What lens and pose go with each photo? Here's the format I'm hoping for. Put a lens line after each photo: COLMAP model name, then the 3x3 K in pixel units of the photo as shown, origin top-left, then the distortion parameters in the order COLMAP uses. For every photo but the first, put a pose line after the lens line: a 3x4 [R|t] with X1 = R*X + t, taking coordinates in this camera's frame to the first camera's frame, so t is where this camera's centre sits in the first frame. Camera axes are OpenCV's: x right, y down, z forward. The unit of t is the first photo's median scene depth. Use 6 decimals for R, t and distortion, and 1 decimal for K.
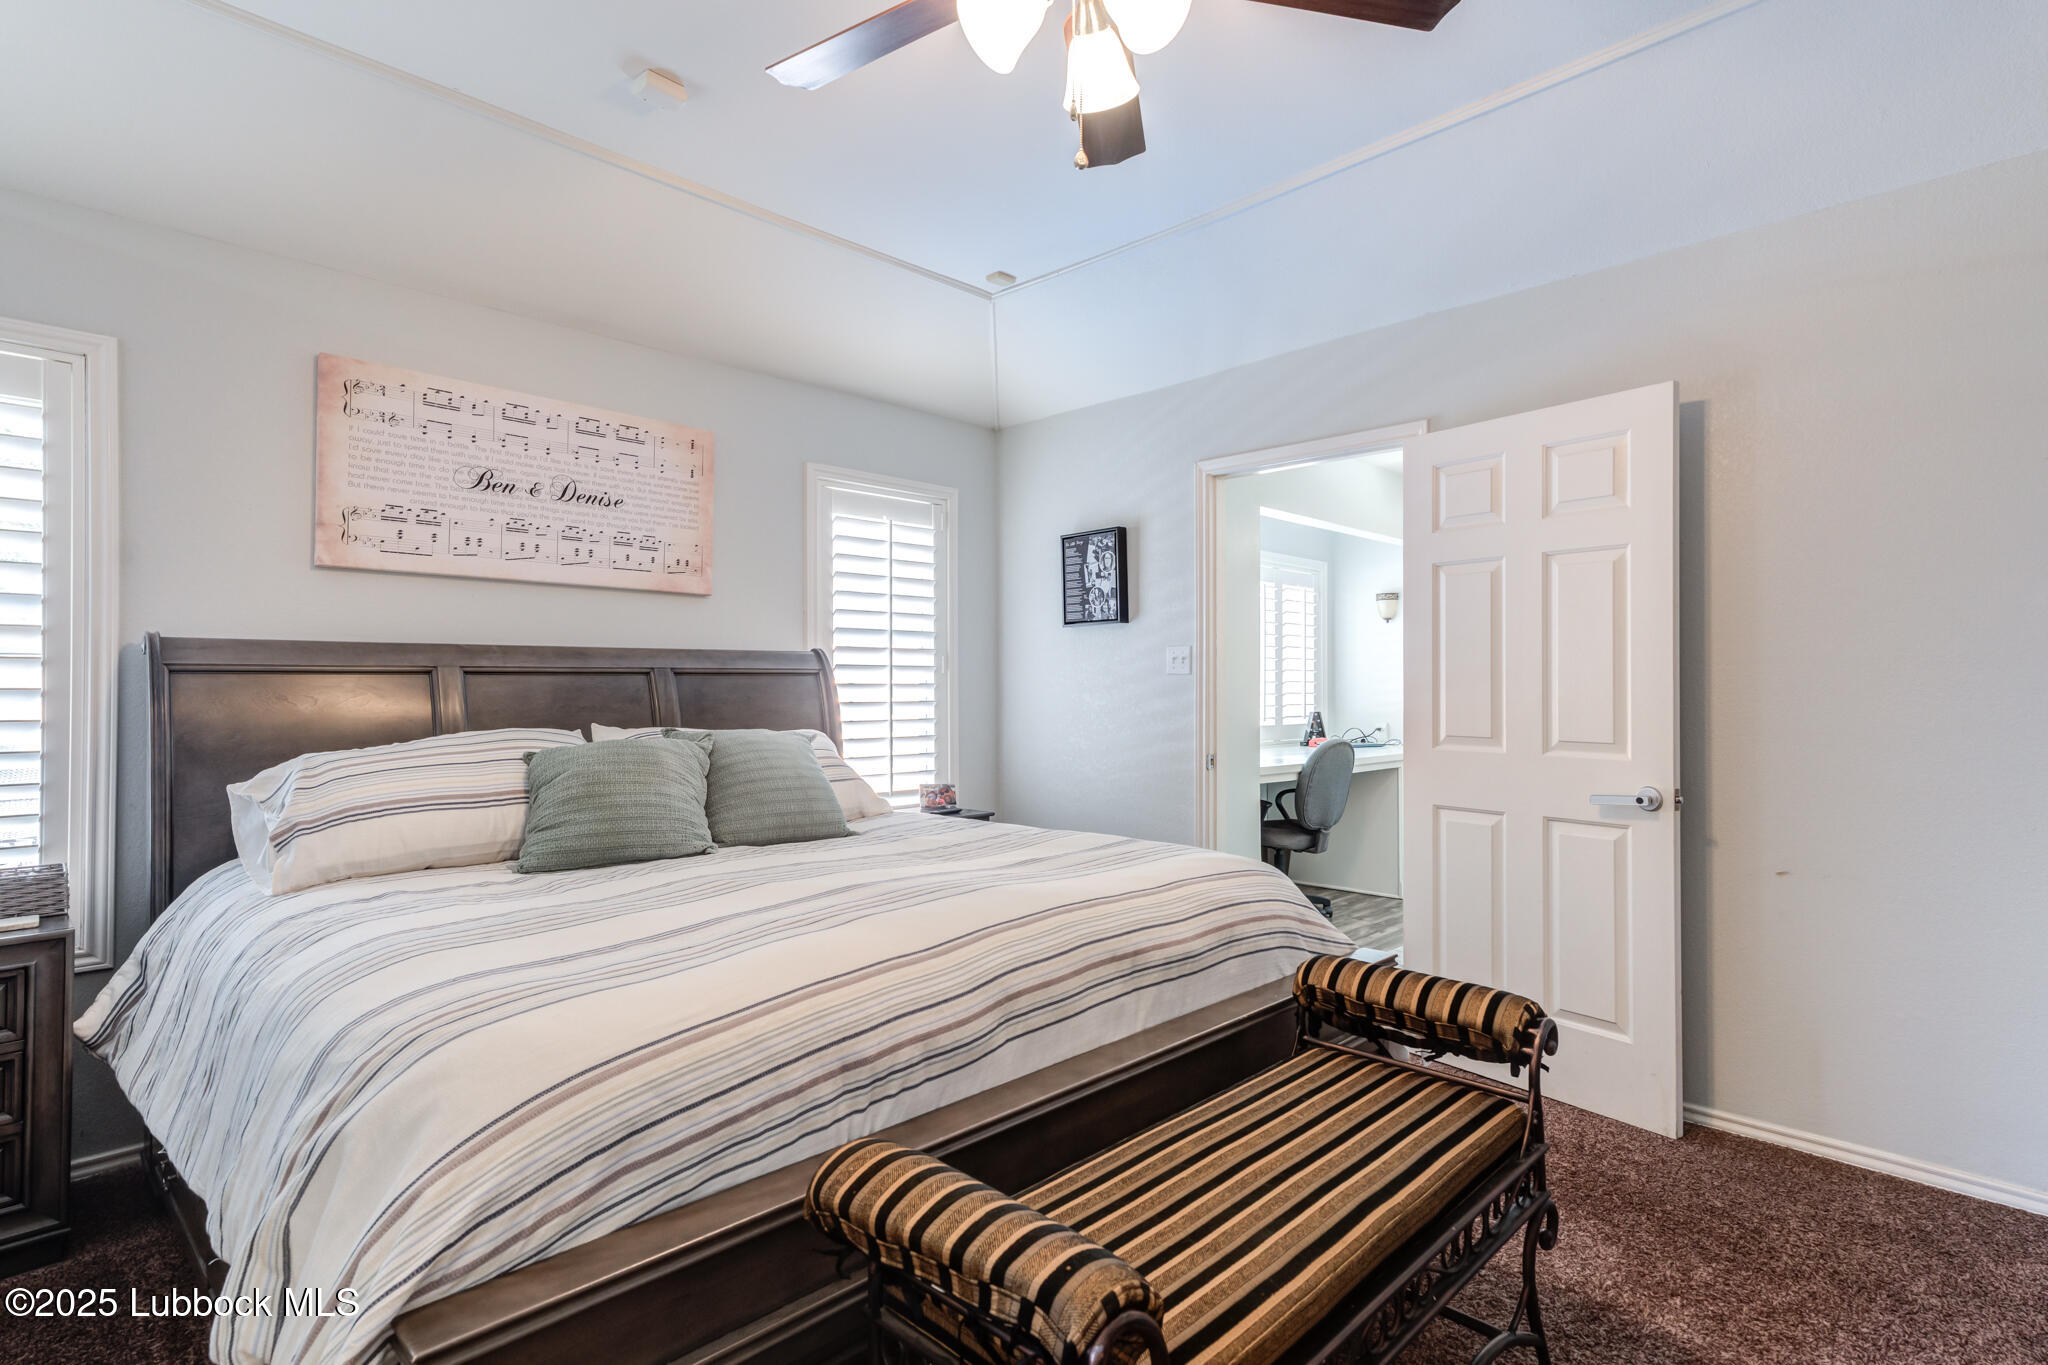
lens RADIAL K [[1049.0, 0, 1054.1], [0, 1049.0, 665.0], [0, 0, 1]] dist [0.027194, 0.000658]
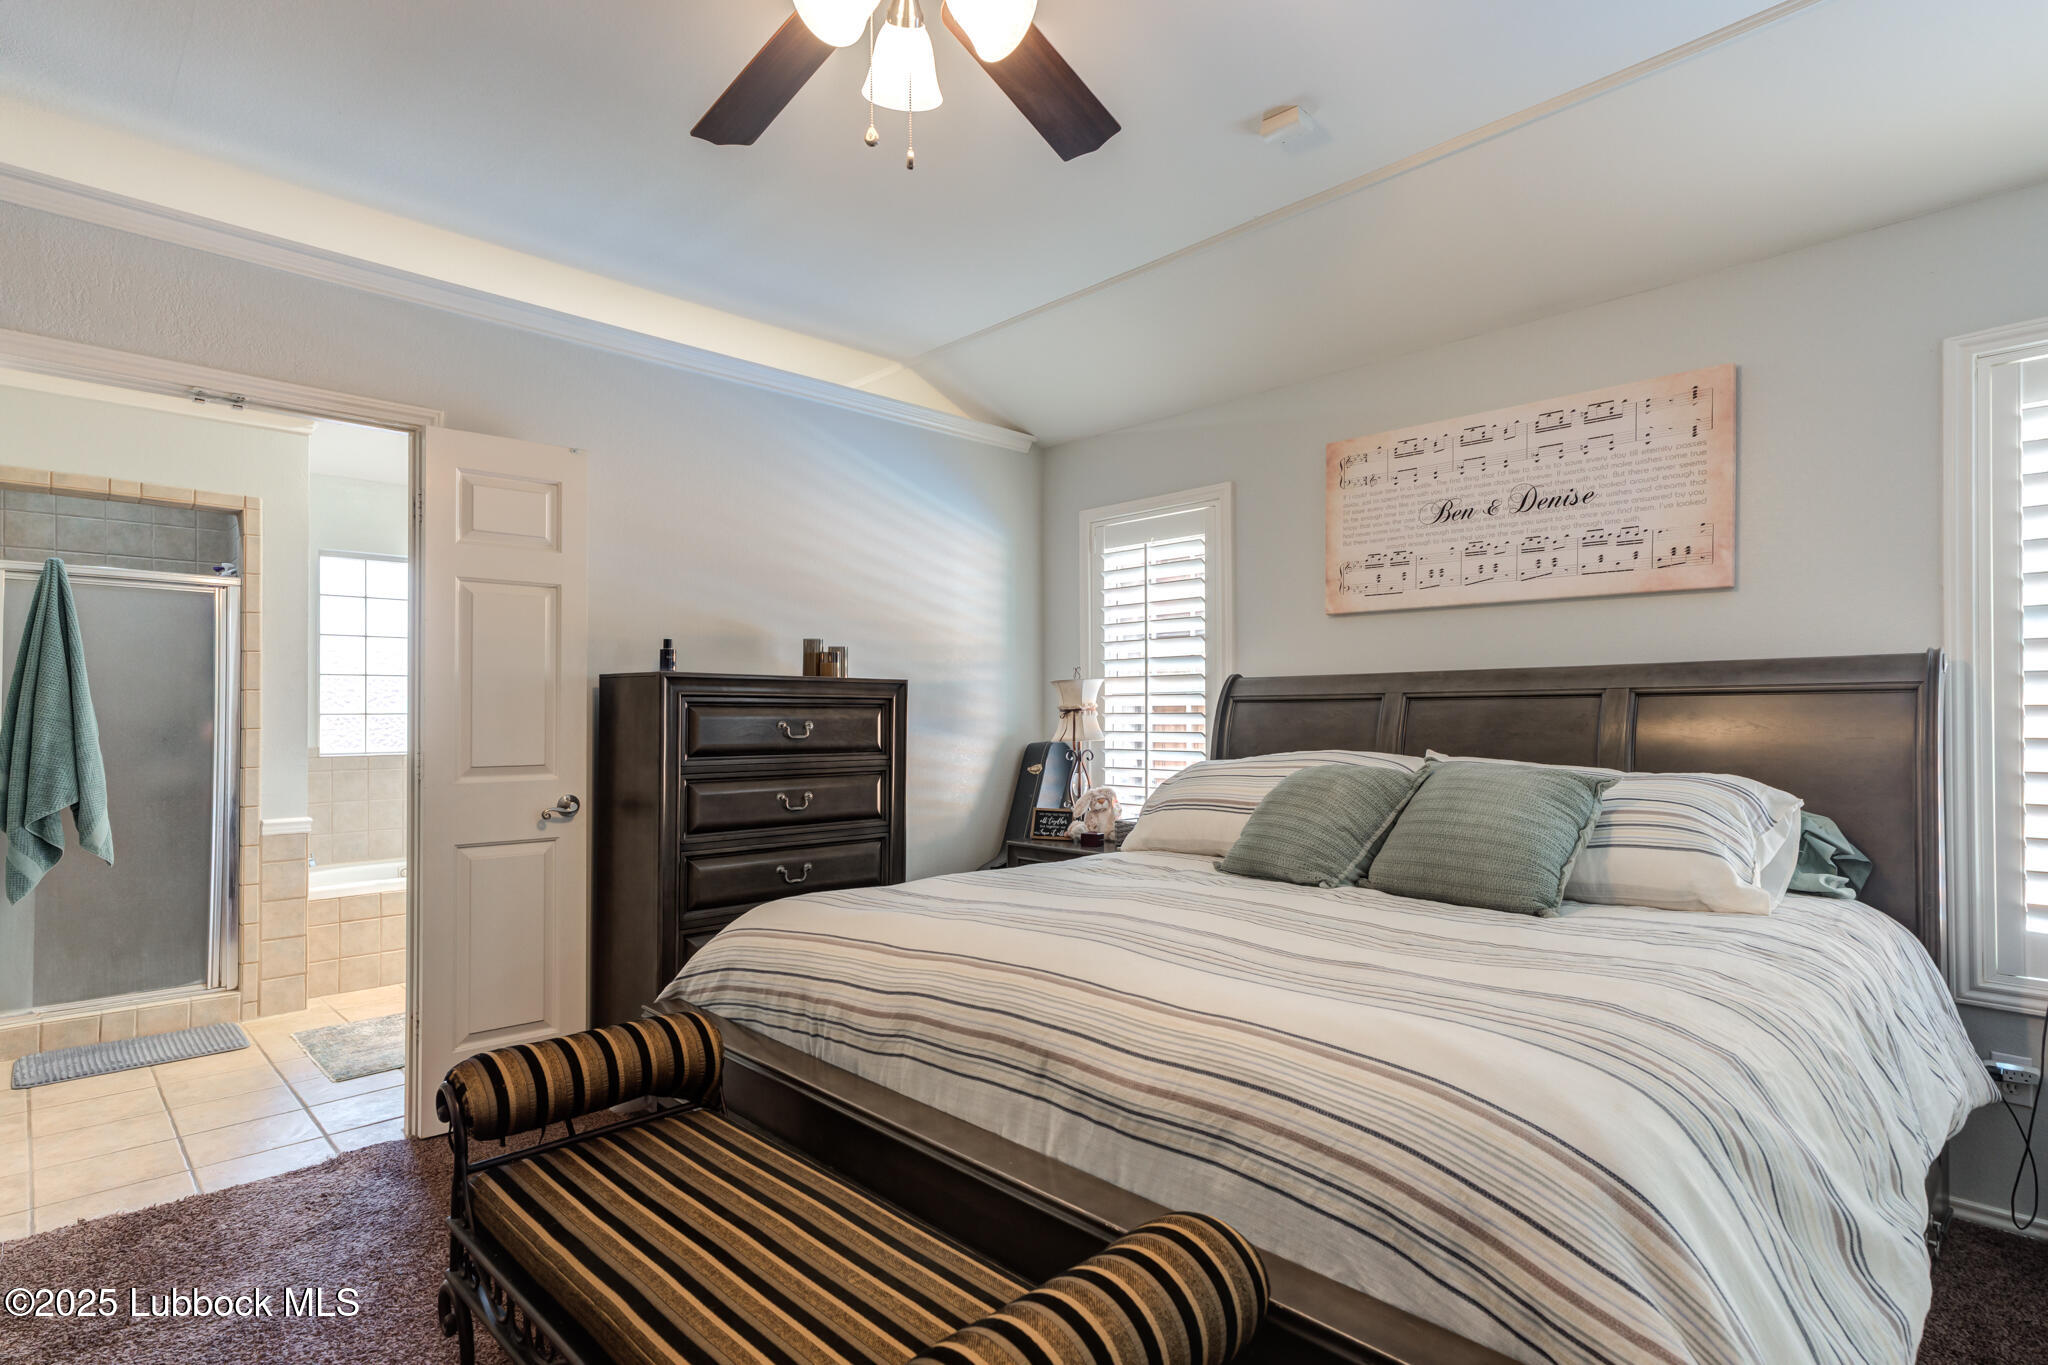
lens RADIAL K [[1082.5, 0, 1007.5], [0, 1082.5, 708.0], [0, 0, 1]] dist [0.003579, 0.003639]
pose [[-0.067980, -0.004572, -0.997676, 0.537992], [0.022549, 0.999727, -0.006118, 0.013690], [0.997432, -0.022913, -0.067858, 0.630661]]
